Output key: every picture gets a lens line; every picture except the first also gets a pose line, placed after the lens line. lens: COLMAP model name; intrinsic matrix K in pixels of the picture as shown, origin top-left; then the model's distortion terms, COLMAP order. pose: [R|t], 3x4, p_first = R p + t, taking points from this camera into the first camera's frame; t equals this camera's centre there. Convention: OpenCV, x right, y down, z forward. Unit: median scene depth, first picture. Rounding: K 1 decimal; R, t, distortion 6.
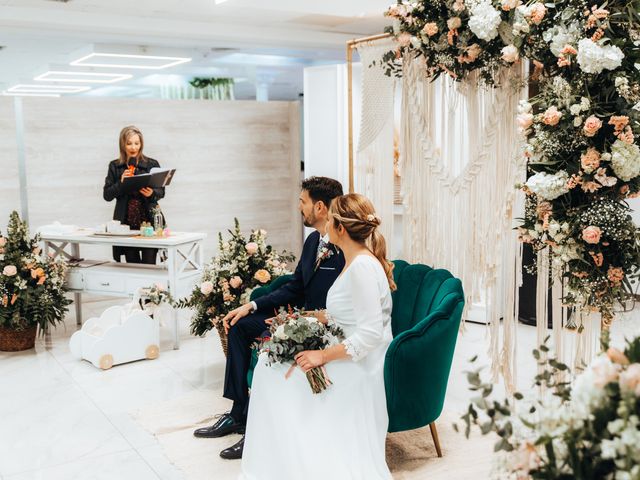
lens RADIAL K [[696.9, 0, 320.0], [0, 696.9, 240.0], [0, 0, 1]] dist [-0.012092, -0.007831]
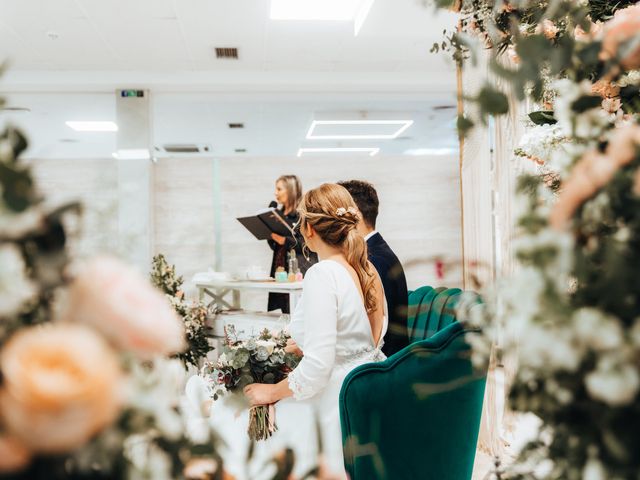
lens RADIAL K [[696.9, 0, 320.0], [0, 696.9, 240.0], [0, 0, 1]] dist [-0.012092, -0.007831]
pose [[0.909948, -0.013142, -0.414513, 0.362028], [-0.038390, 0.992537, -0.115743, 0.086108], [0.412941, 0.121233, 0.902653, 0.305180]]
